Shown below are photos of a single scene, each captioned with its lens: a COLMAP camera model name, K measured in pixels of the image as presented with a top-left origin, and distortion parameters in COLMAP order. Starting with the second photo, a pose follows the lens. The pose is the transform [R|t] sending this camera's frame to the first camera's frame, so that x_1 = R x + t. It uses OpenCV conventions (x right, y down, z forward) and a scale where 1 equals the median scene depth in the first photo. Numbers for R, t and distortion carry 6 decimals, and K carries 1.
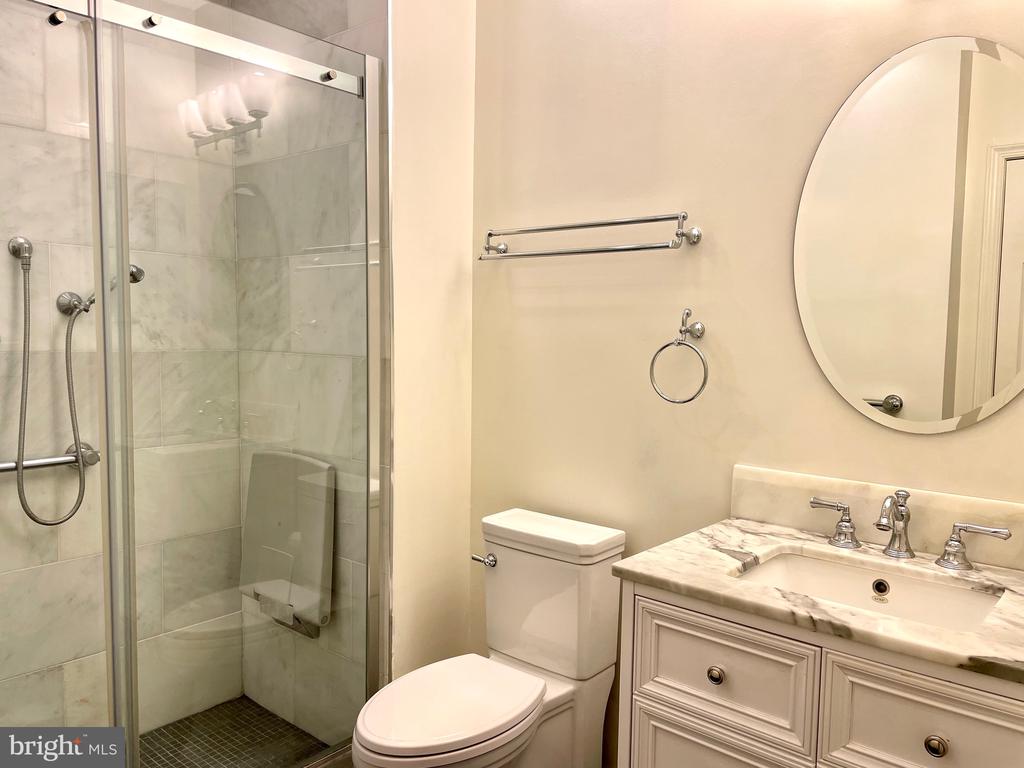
lens RADIAL K [[770.5, 0, 511.9], [0, 770.5, 398.3], [0, 0, 1]] dist [0.091707, -0.112633]
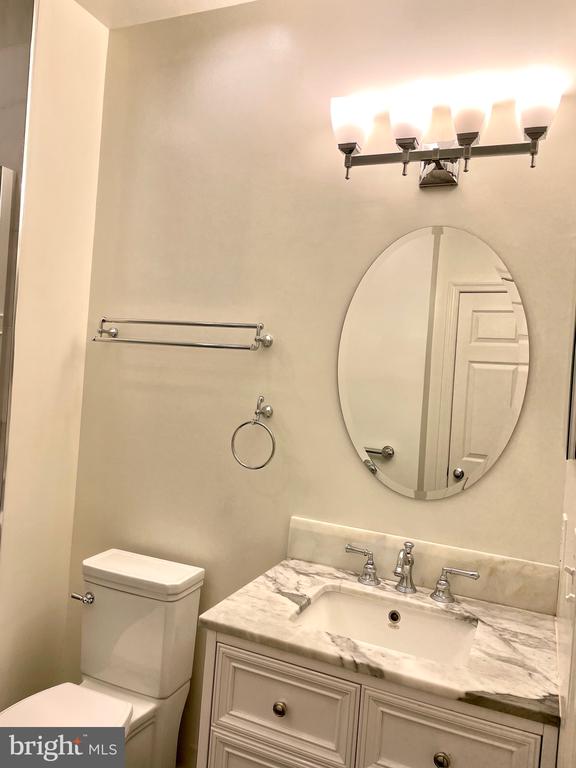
lens RADIAL K [[582.6, 0, 278.3], [0, 582.6, 383.5], [0, 0, 1]] dist [0.059827, -0.085873]
pose [[0.957563, 0.052569, 0.283389, -0.027126], [-0.034805, 0.997121, -0.067362, -0.079368], [-0.286114, 0.054640, 0.956636, 0.062286]]
